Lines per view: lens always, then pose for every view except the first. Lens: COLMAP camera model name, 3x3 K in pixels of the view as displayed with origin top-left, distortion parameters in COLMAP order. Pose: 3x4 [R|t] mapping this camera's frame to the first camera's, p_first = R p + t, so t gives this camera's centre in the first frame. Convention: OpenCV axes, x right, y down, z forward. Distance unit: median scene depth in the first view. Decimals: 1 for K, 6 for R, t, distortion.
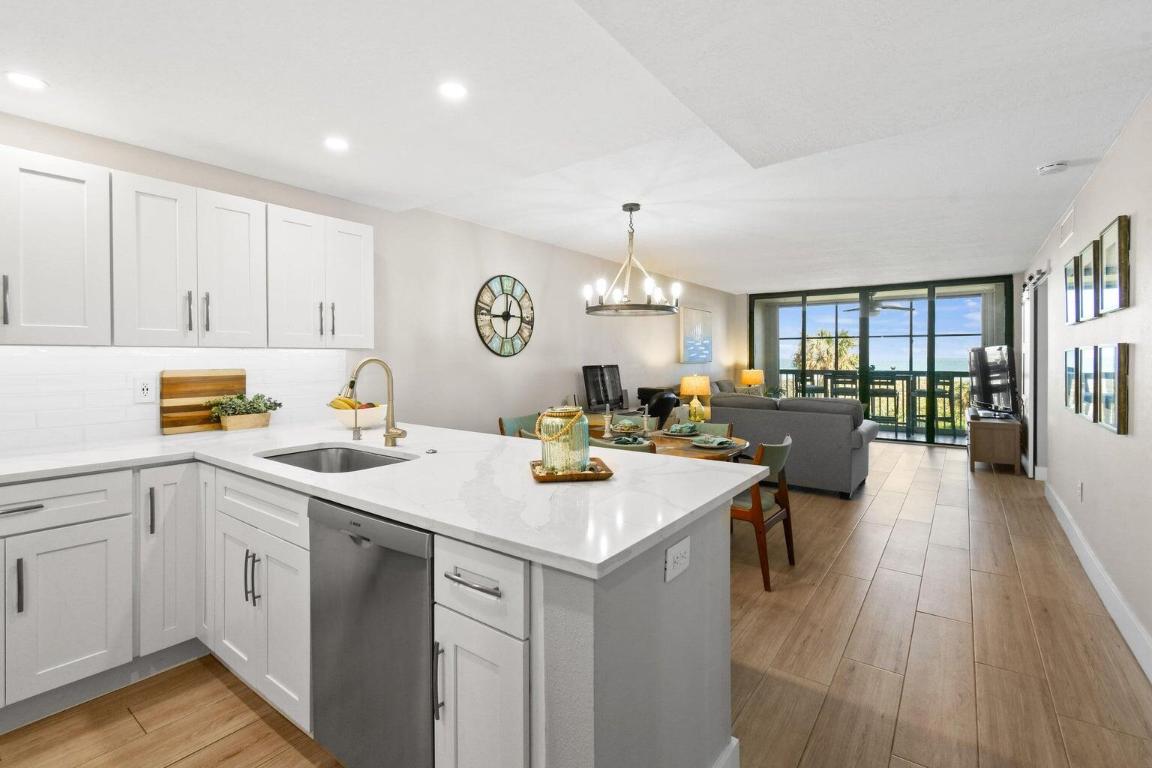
lens RADIAL K [[519.9, 0, 585.1], [0, 519.9, 360.2], [0, 0, 1]] dist [0.000376, -0.000289]
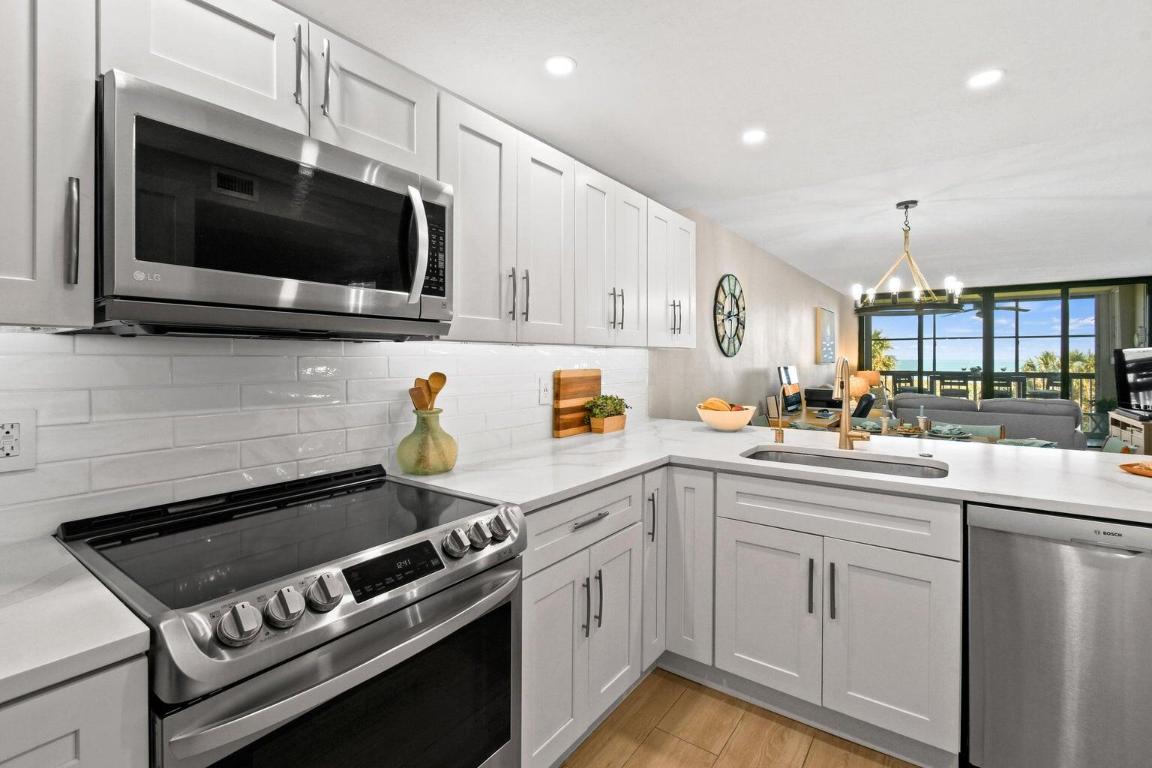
lens RADIAL K [[519.9, 0, 585.1], [0, 519.9, 360.2], [0, 0, 1]] dist [0.000376, -0.000289]
pose [[0.999981, 0.000370, 0.006193, -0.261395], [-0.000354, 0.999996, -0.002630, 0.001040], [-0.006194, 0.002628, 0.999977, 0.013570]]
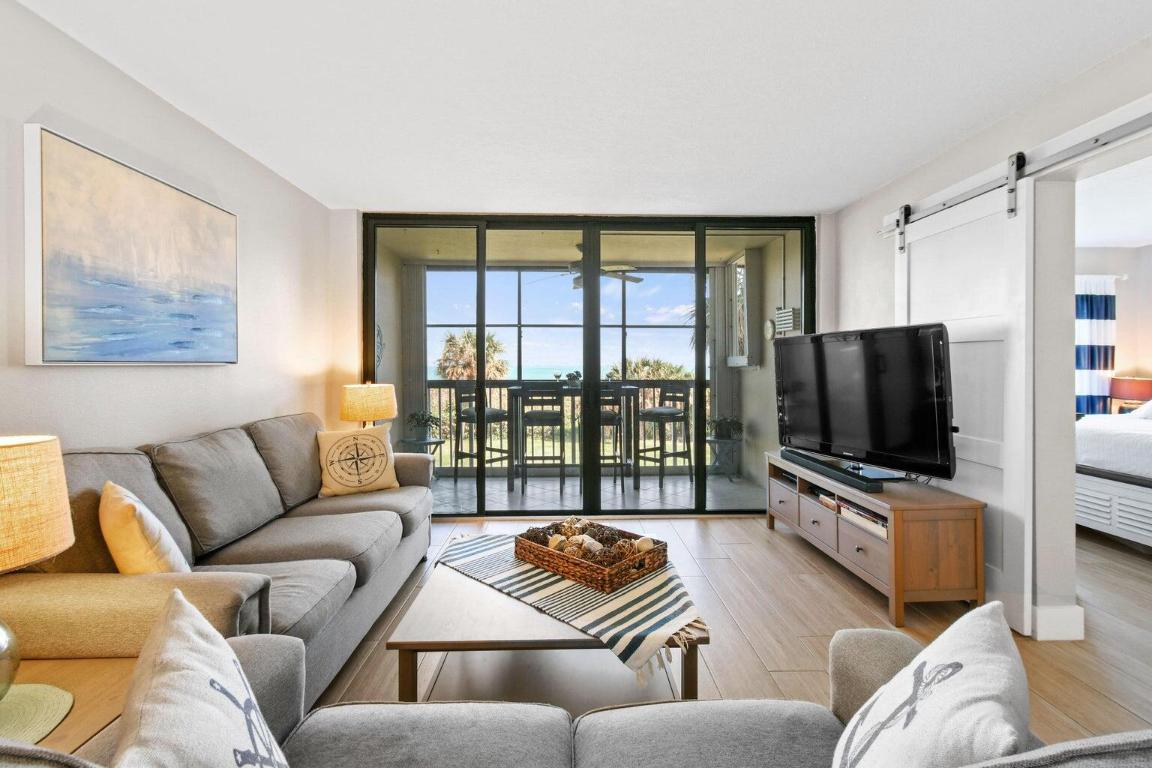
lens RADIAL K [[519.9, 0, 585.1], [0, 519.9, 360.2], [0, 0, 1]] dist [0.000376, -0.000289]
pose [[0.784639, 0.005701, 0.619927, 0.232680], [0.003087, 0.999909, -0.013103, 0.005842], [-0.619945, 0.012195, 0.784550, 0.658403]]
